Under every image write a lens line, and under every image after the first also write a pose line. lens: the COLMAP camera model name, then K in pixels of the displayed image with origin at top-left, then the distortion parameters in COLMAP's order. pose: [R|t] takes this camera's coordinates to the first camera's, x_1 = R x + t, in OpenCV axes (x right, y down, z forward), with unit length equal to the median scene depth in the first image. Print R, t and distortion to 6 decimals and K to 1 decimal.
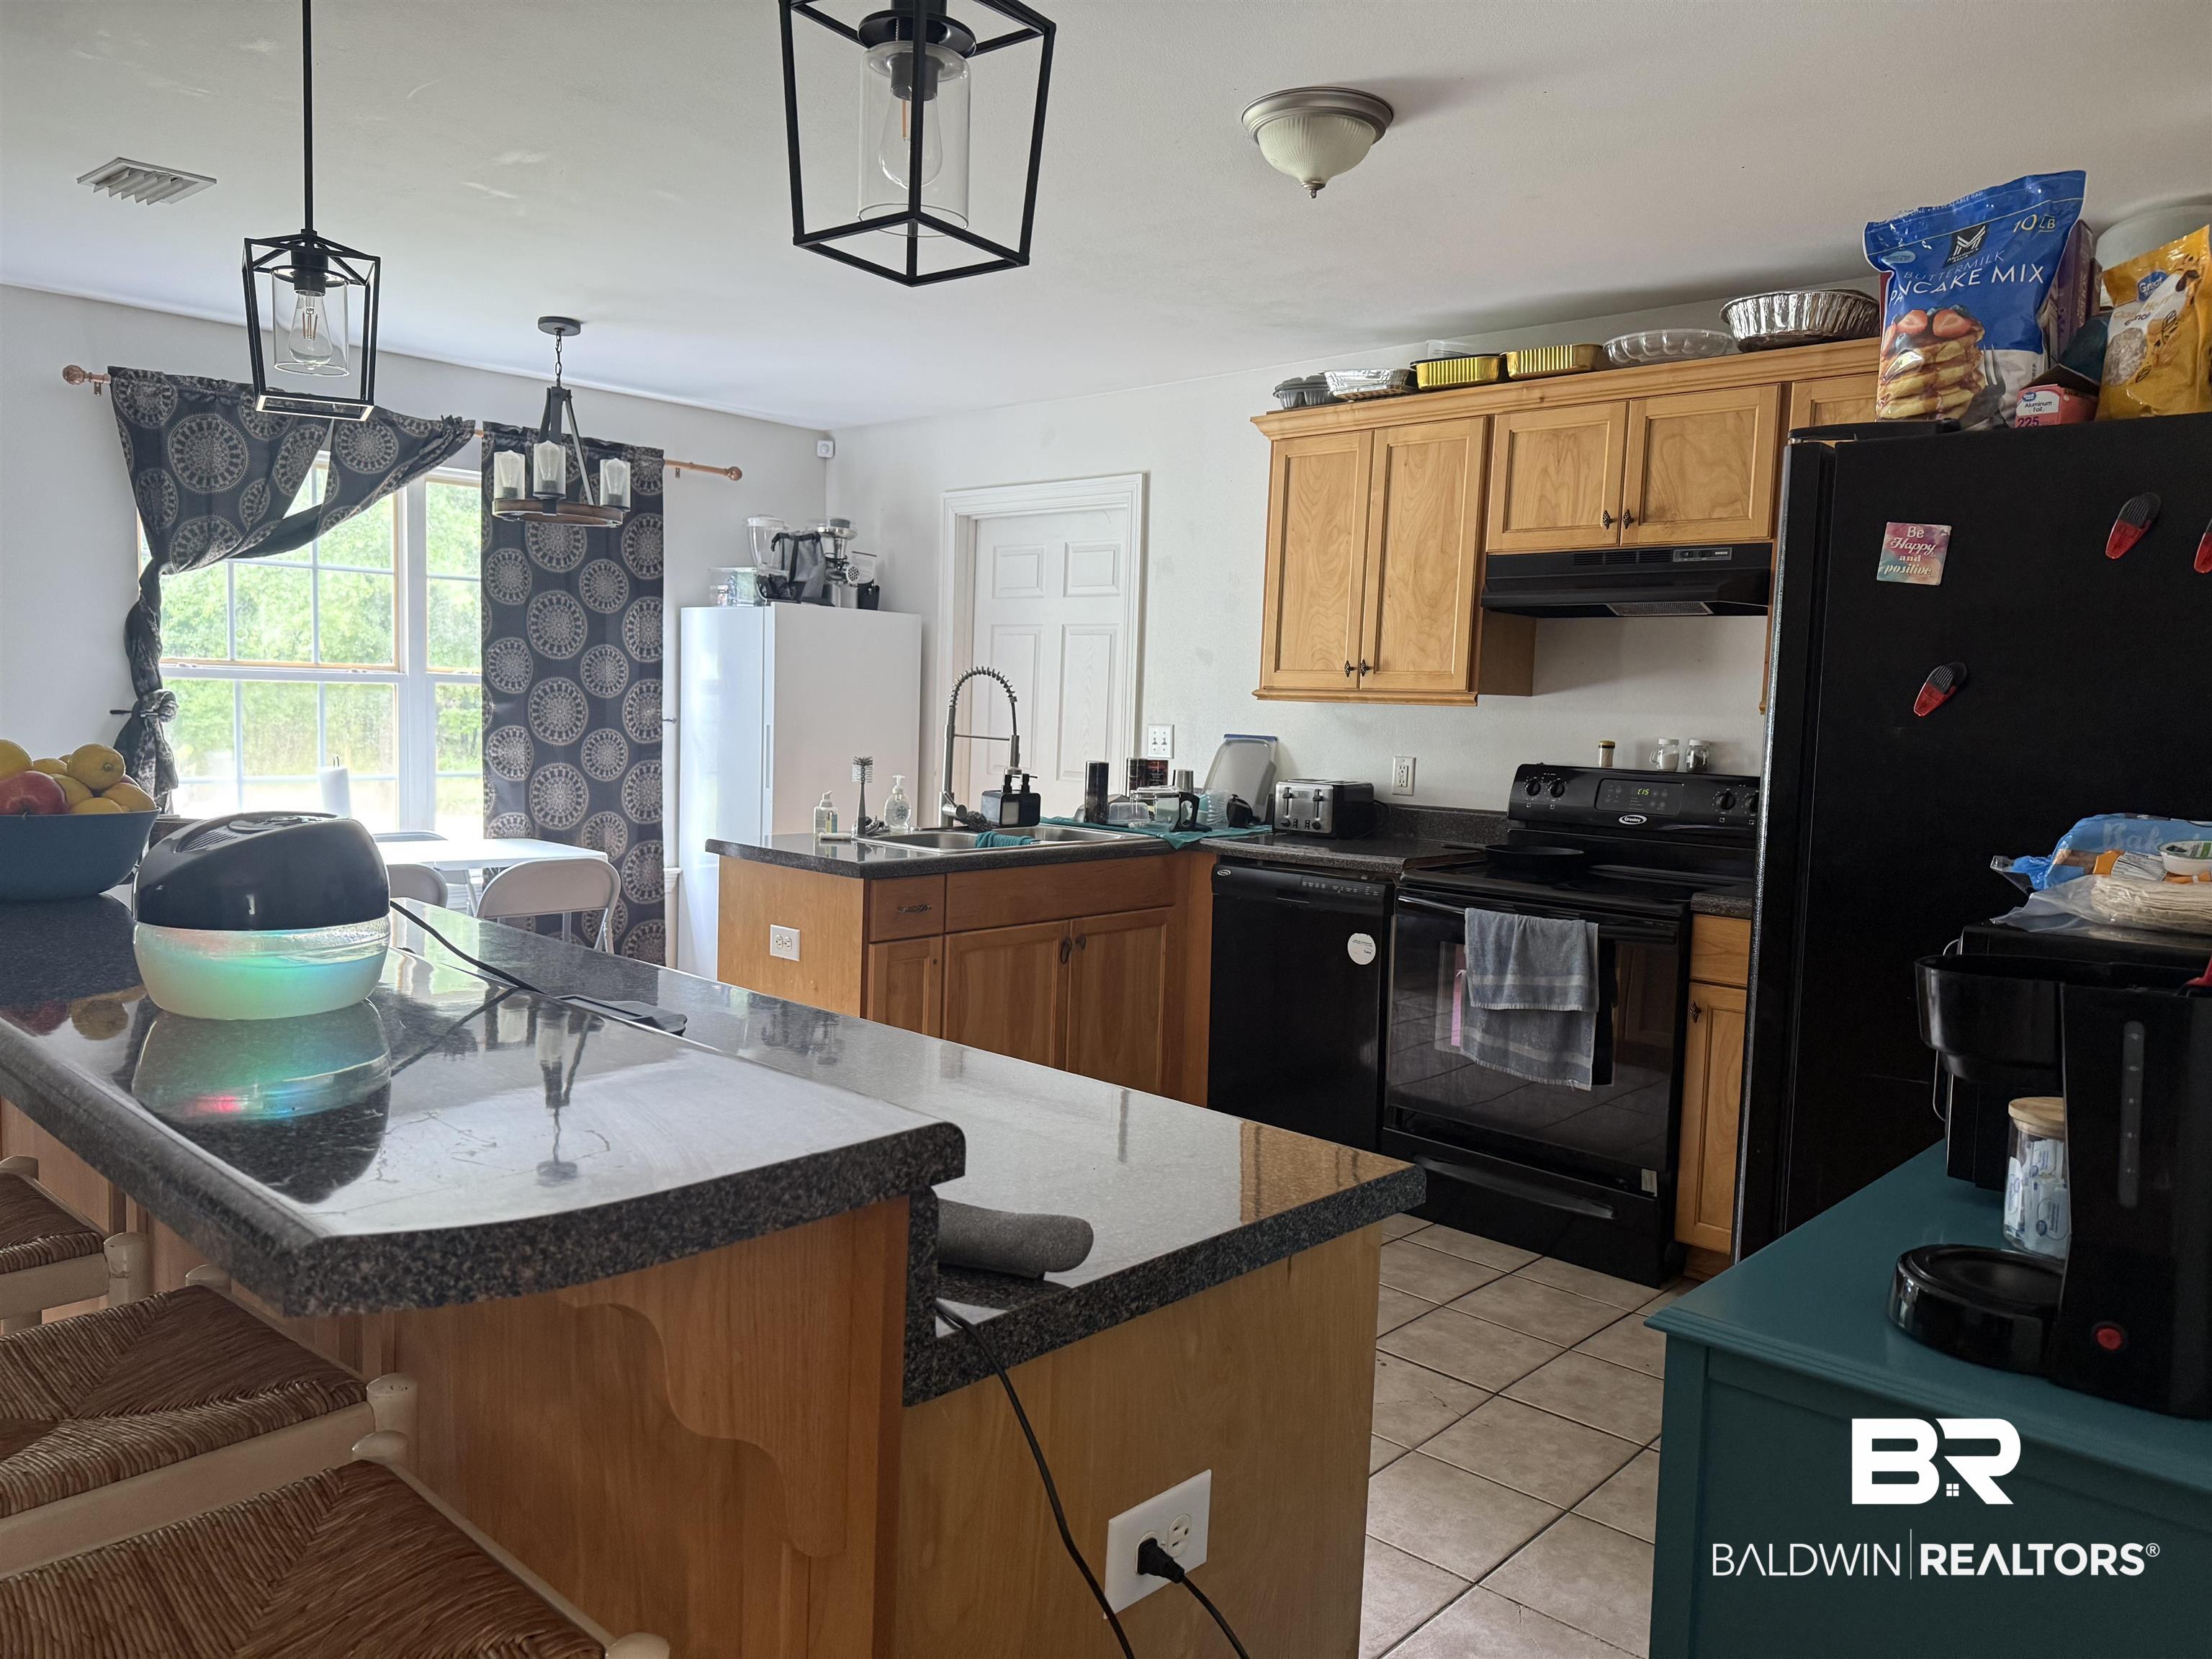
lens RADIAL K [[1568.2, 0, 1103.2], [0, 1568.2, 830.9], [0, 0, 1]] dist [0.091934, -0.001921]
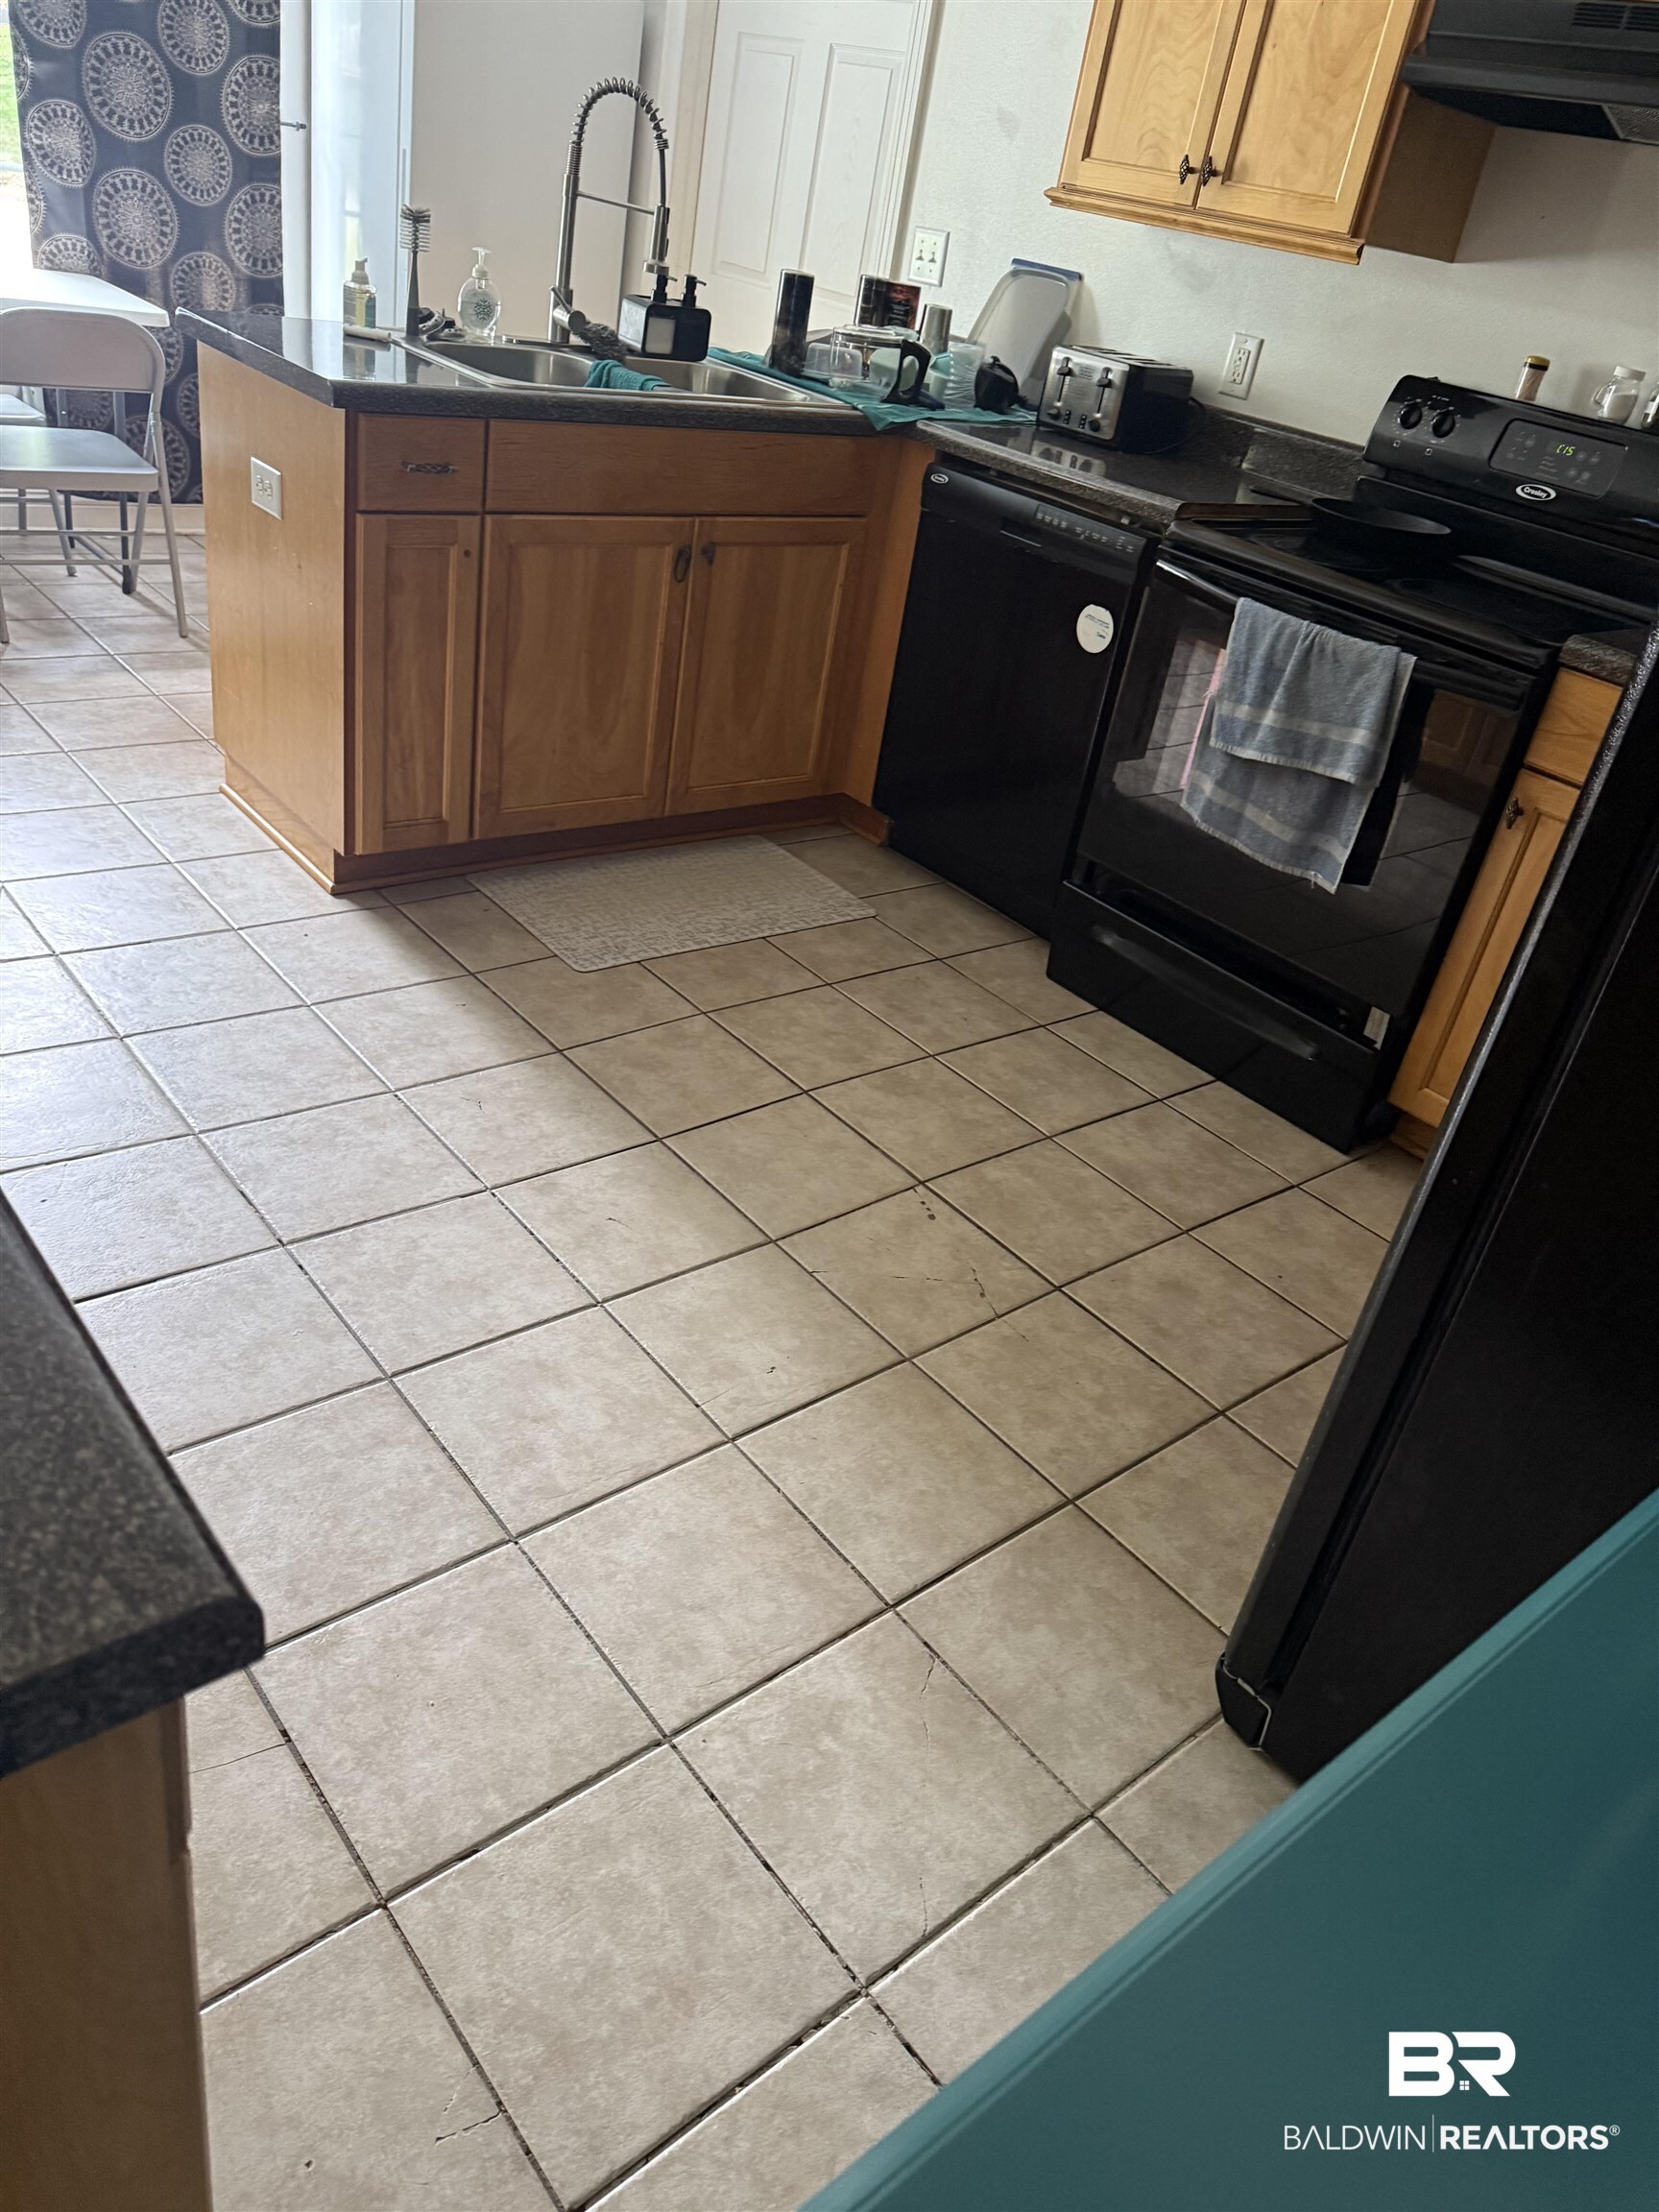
lens RADIAL K [[1593.2, 0, 837.3], [0, 1593.2, 1111.2], [0, 0, 1]] dist [0.056642, -0.079331]
pose [[0.984087, 0.173660, -0.037609, 0.112136], [-0.141600, 0.894327, 0.424416, -0.018971], [0.107339, -0.412337, 0.904686, 0.243649]]
